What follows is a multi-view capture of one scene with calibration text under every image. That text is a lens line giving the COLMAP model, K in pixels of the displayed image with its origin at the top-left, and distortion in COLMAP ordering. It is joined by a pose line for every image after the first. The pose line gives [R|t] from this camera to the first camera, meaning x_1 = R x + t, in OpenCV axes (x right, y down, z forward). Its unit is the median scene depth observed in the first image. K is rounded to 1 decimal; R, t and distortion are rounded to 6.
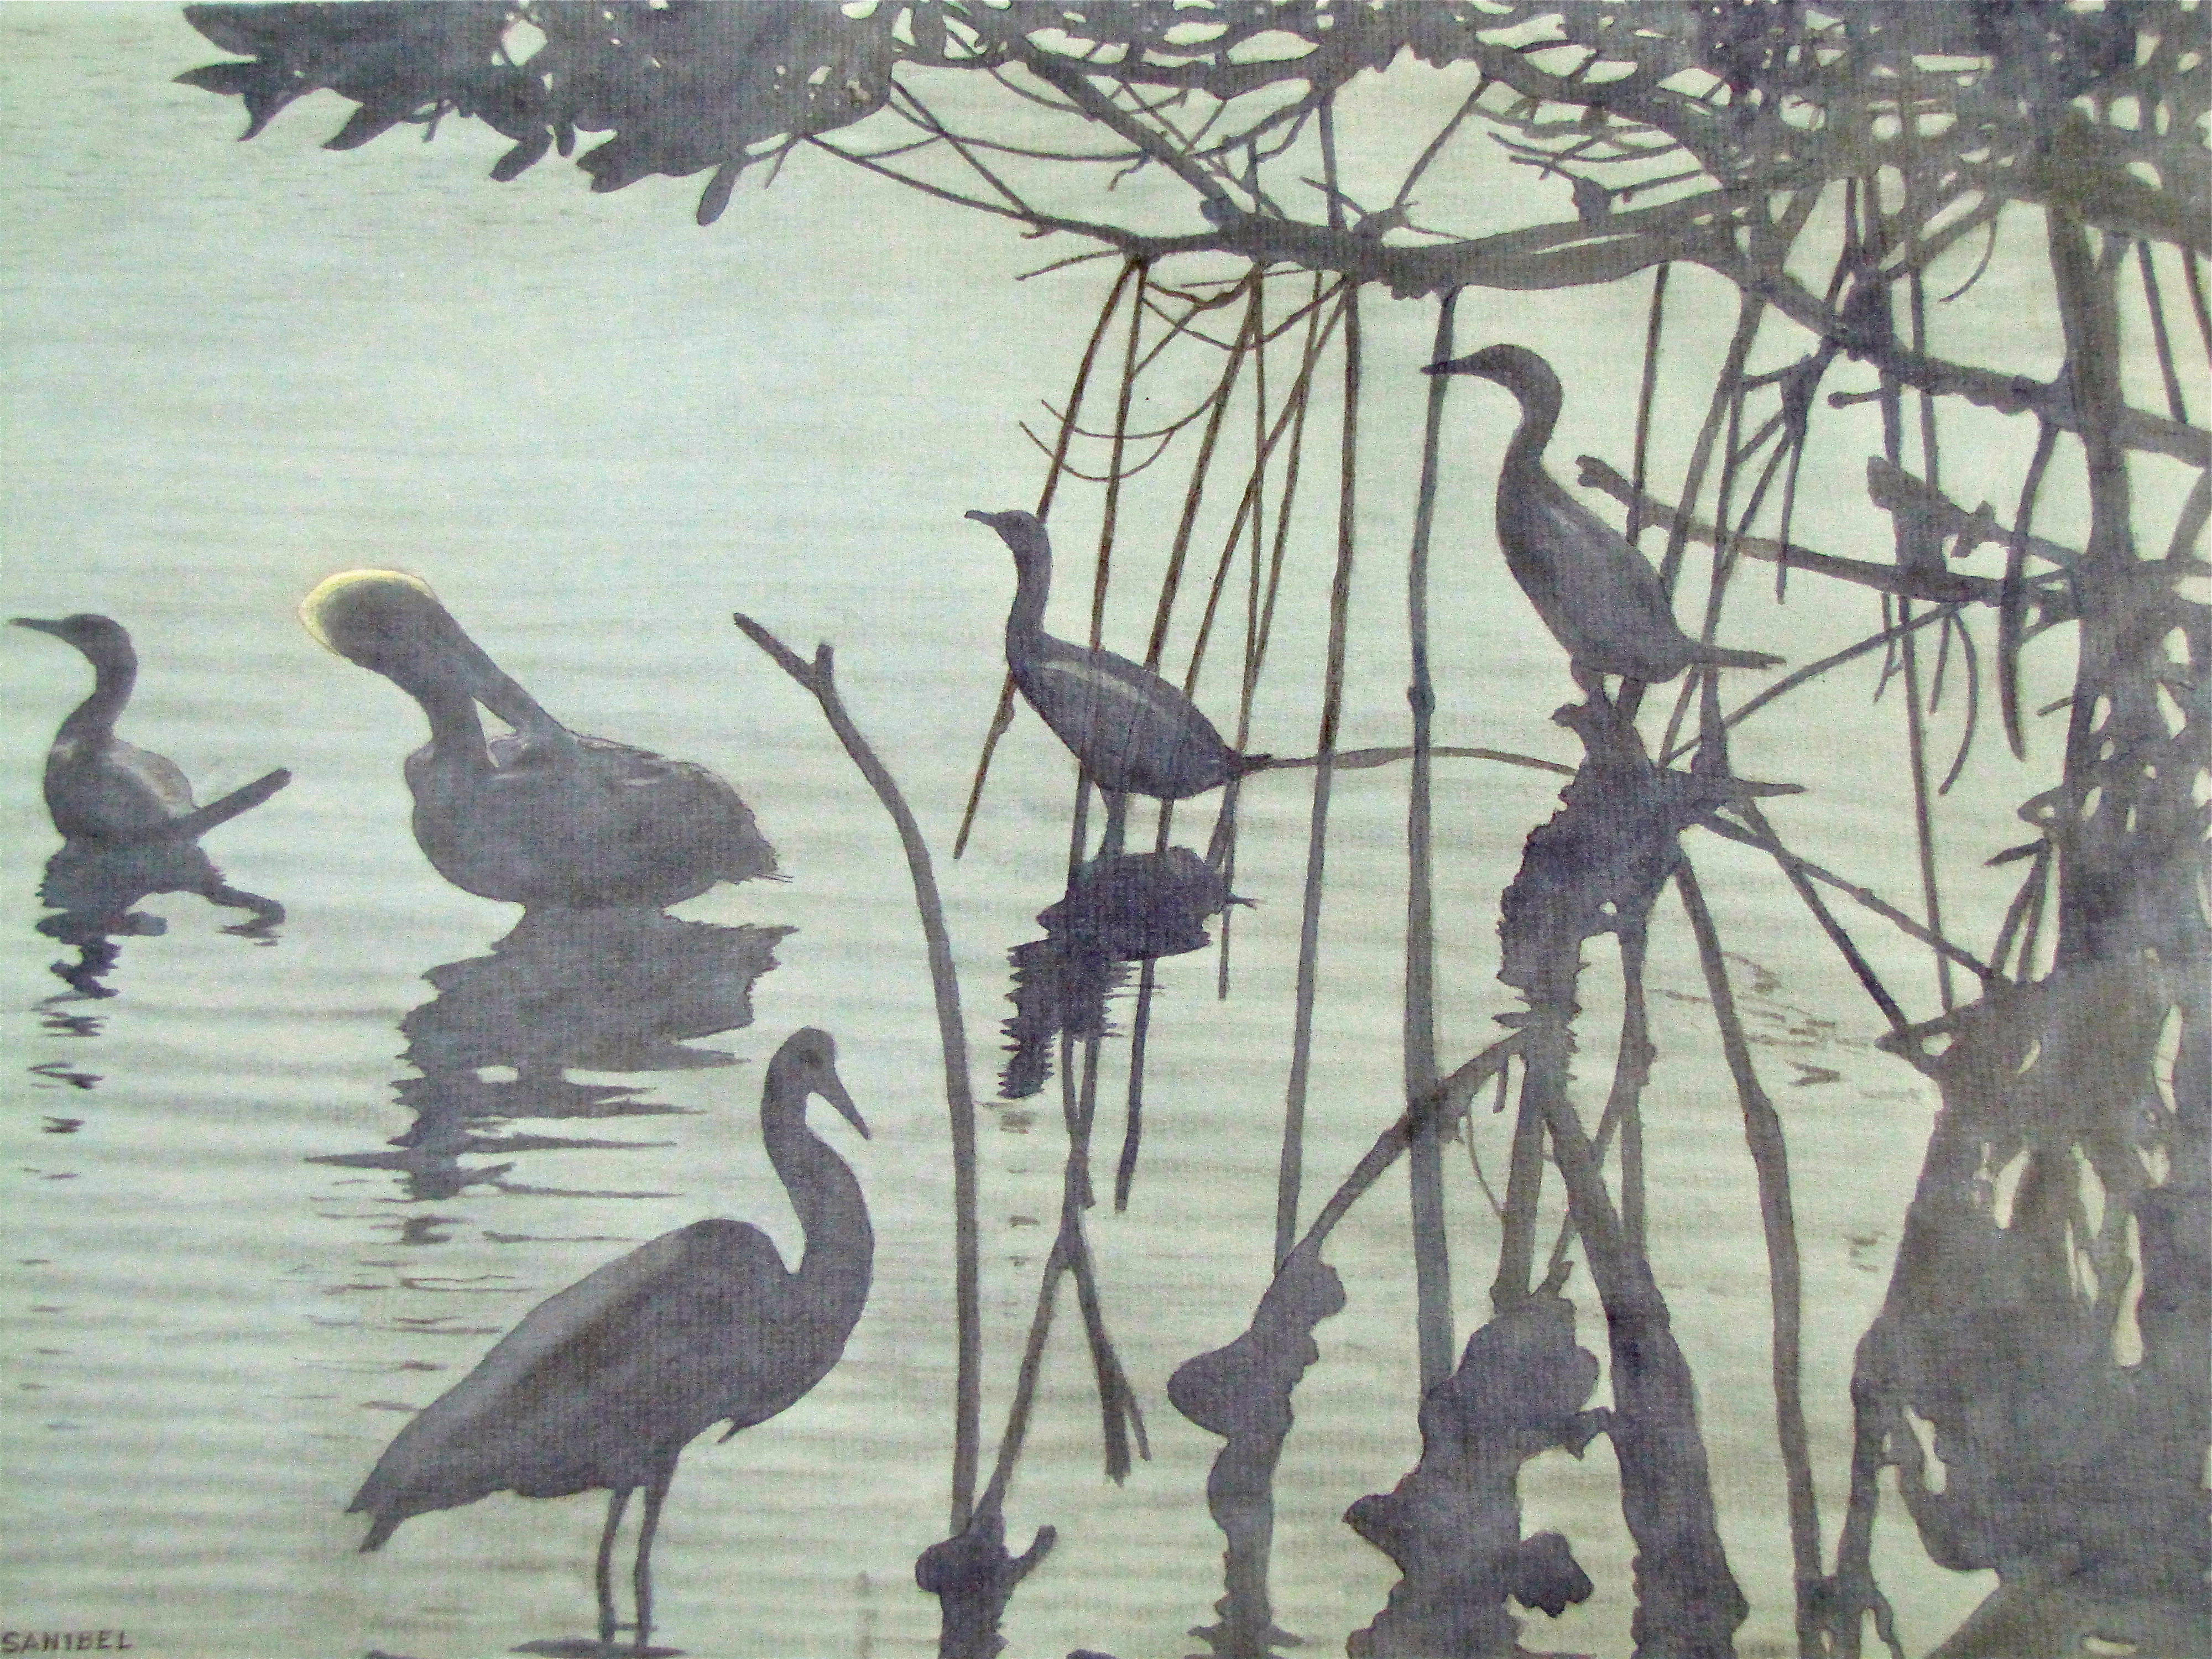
lens RADIAL K [[4475.6, 0, 1106.0], [0, 4475.6, 829.5], [0, 0, 1]] dist [0.053947, 0.212444]
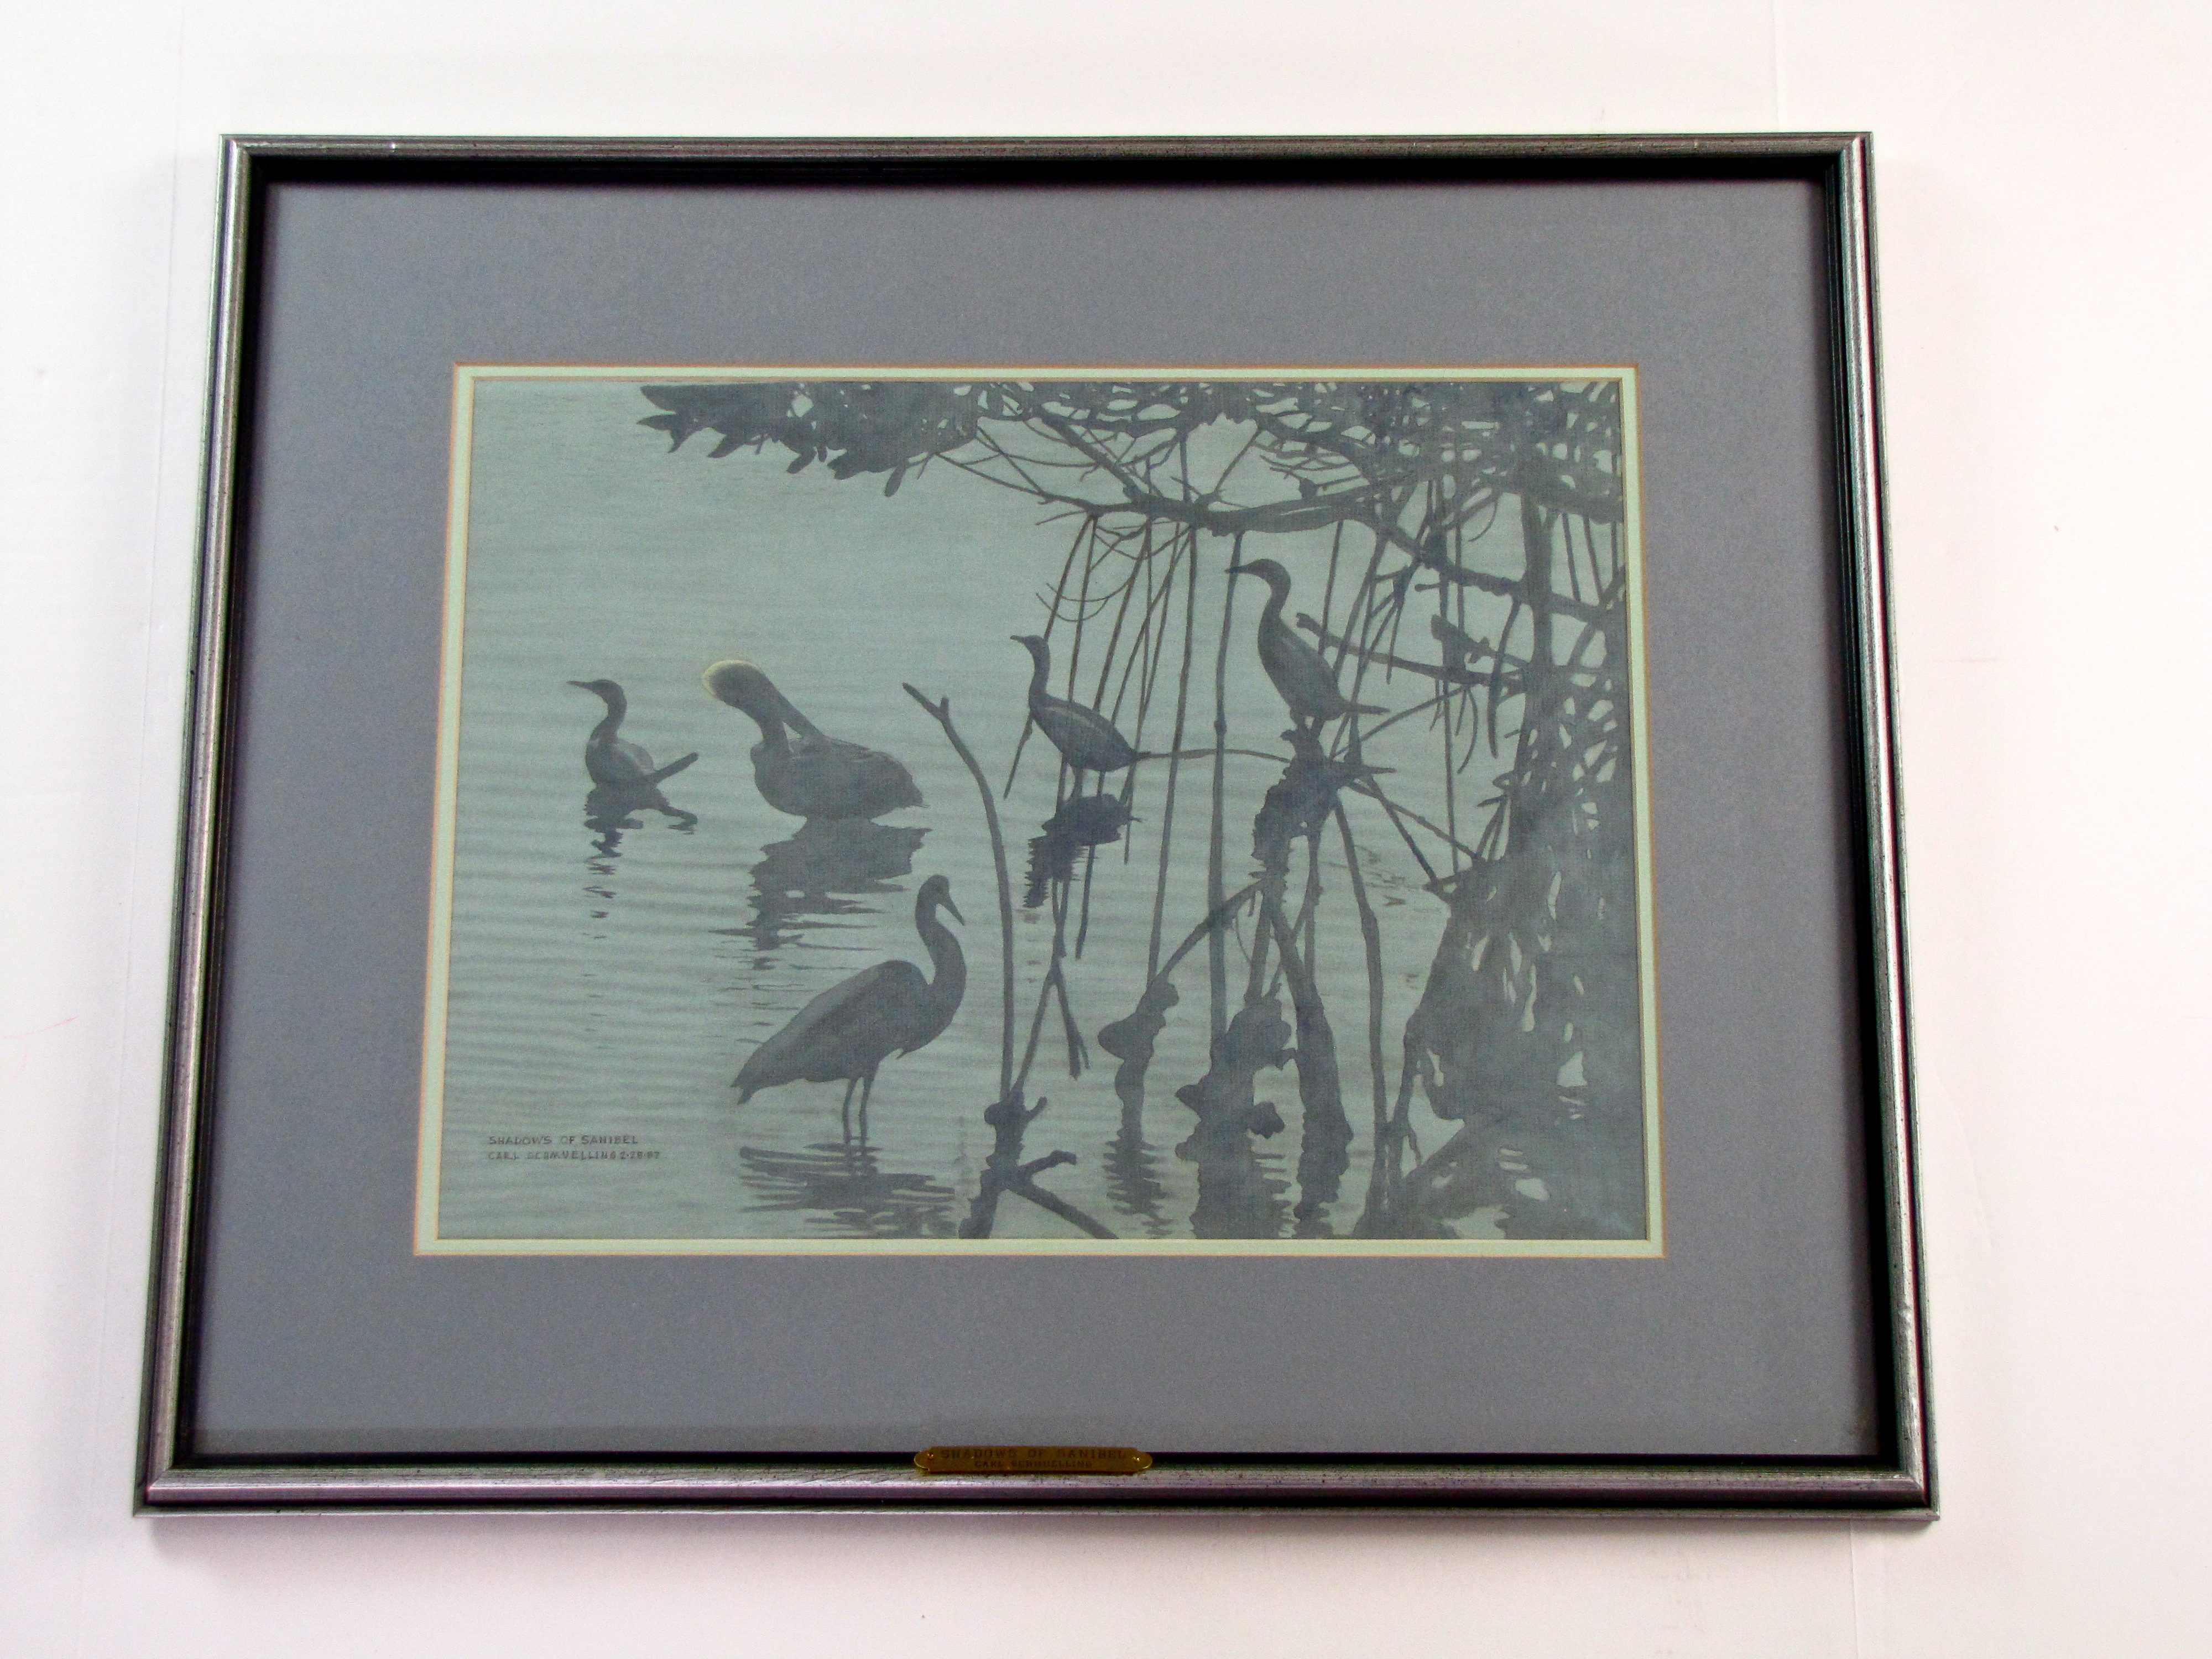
lens RADIAL K [[4316.8, 0, 1106.0], [0, 4316.8, 829.5], [0, 0, 1]] dist [0.006863, 0.025089]
pose [[0.999931, 0.011663, -0.001604, 0.019124], [-0.011626, 0.999705, 0.021312, -0.023375], [0.001852, -0.021292, 0.999772, -1.091246]]
